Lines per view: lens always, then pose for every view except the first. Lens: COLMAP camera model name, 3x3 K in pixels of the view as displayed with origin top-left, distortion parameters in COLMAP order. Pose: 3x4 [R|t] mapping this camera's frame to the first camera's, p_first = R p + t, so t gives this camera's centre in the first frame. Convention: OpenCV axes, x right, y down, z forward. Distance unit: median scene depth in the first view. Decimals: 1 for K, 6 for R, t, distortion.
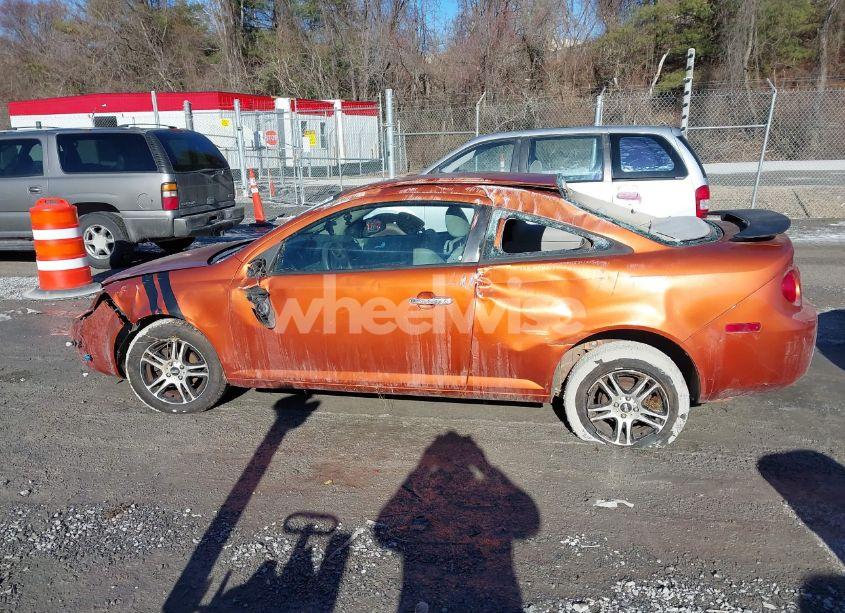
lens RADIAL K [[669.2, 0, 422.5], [0, 669.2, 306.5], [0, 0, 1]] dist [0.005765, -0.001531]
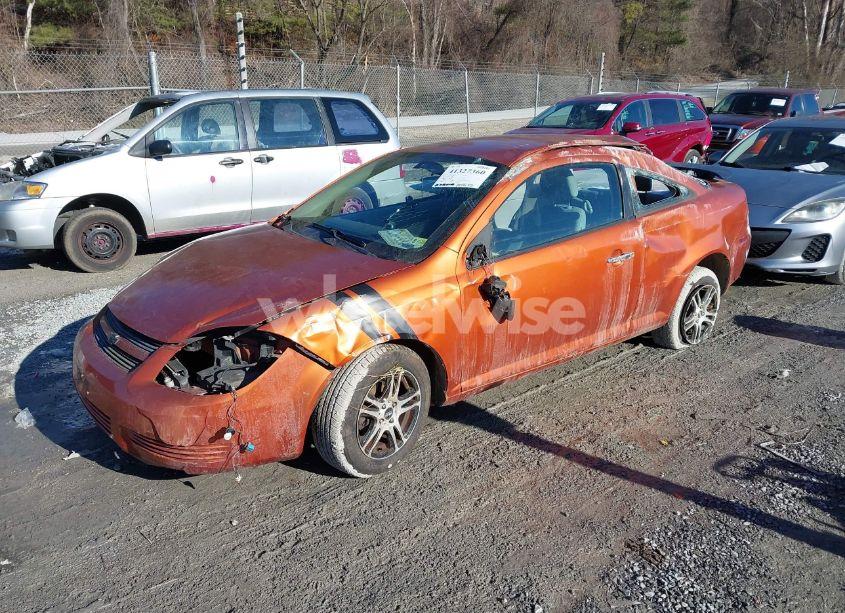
lens RADIAL K [[664.3, 0, 425.3], [0, 664.3, 324.6], [0, 0, 1]] dist [0.019855, -0.010643]
pose [[0.609812, -0.224463, 0.760096, -0.874121], [0.167250, 0.973904, 0.153420, -0.103415], [-0.774698, 0.033569, 0.631440, 0.501621]]
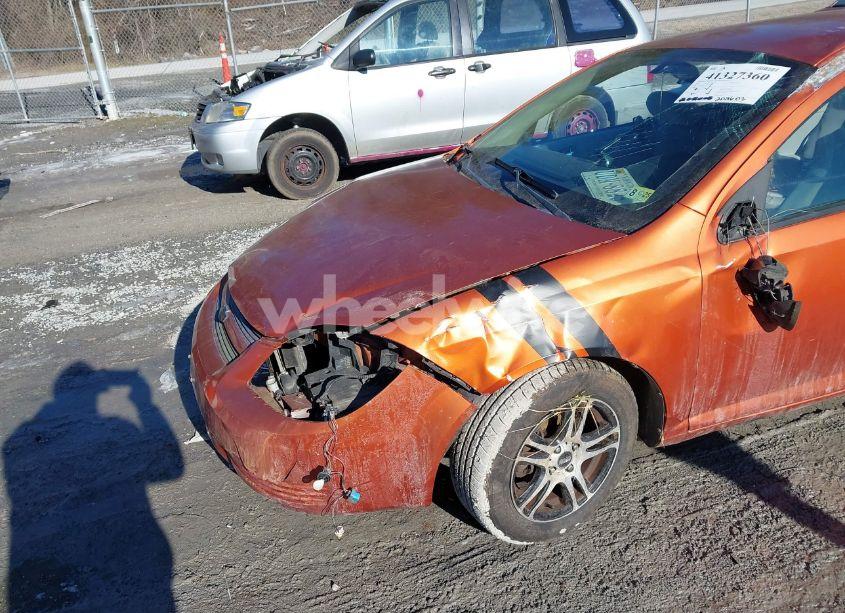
lens RADIAL K [[657.1, 0, 424.0], [0, 657.1, 329.1], [0, 0, 1]] dist [0.060991, -0.104497]
pose [[0.845861, -0.255816, 0.468058, -0.656397], [0.164390, 0.959803, 0.227497, -0.122359], [-0.507440, -0.115486, 0.853913, 0.646181]]
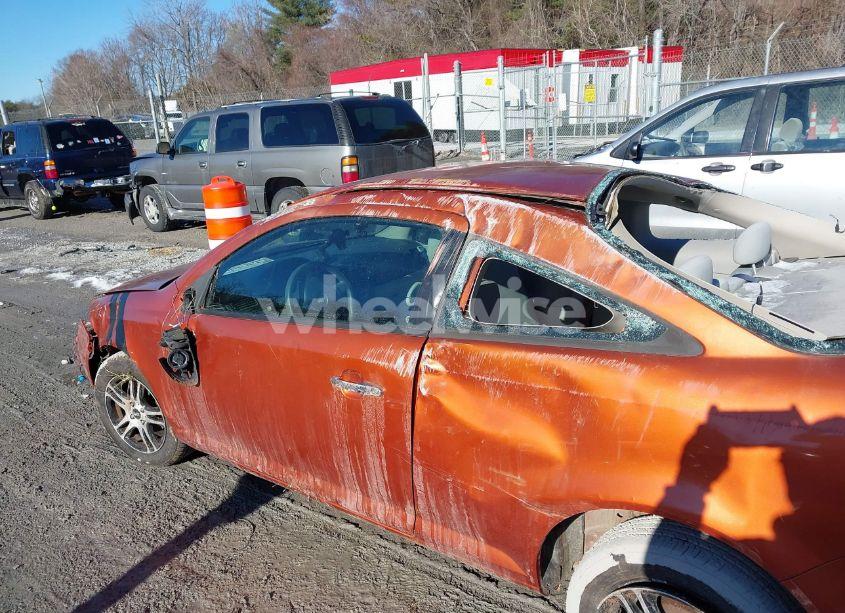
lens RADIAL K [[664.3, 0, 425.3], [0, 664.3, 324.6], [0, 0, 1]] dist [0.019855, -0.010643]
pose [[0.903326, 0.095244, -0.418246, 0.276112], [-0.057904, 0.993189, 0.101110, -0.113233], [0.425028, -0.067117, 0.902689, 0.421497]]
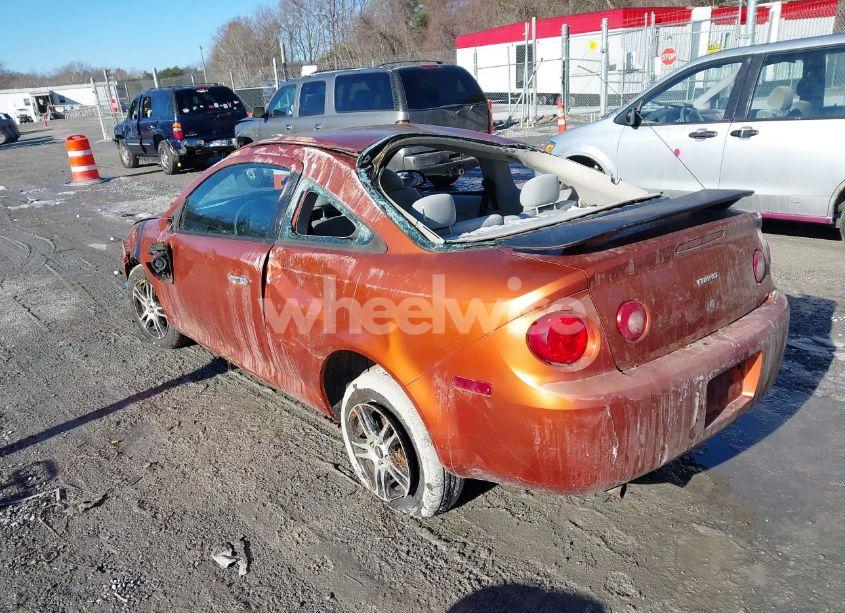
lens RADIAL K [[664.3, 0, 425.3], [0, 664.3, 324.6], [0, 0, 1]] dist [0.019855, -0.010643]
pose [[0.800908, 0.170487, -0.574004, 0.643224], [-0.091321, 0.982174, 0.164299, -0.103229], [0.591783, -0.079169, 0.802201, 0.369601]]
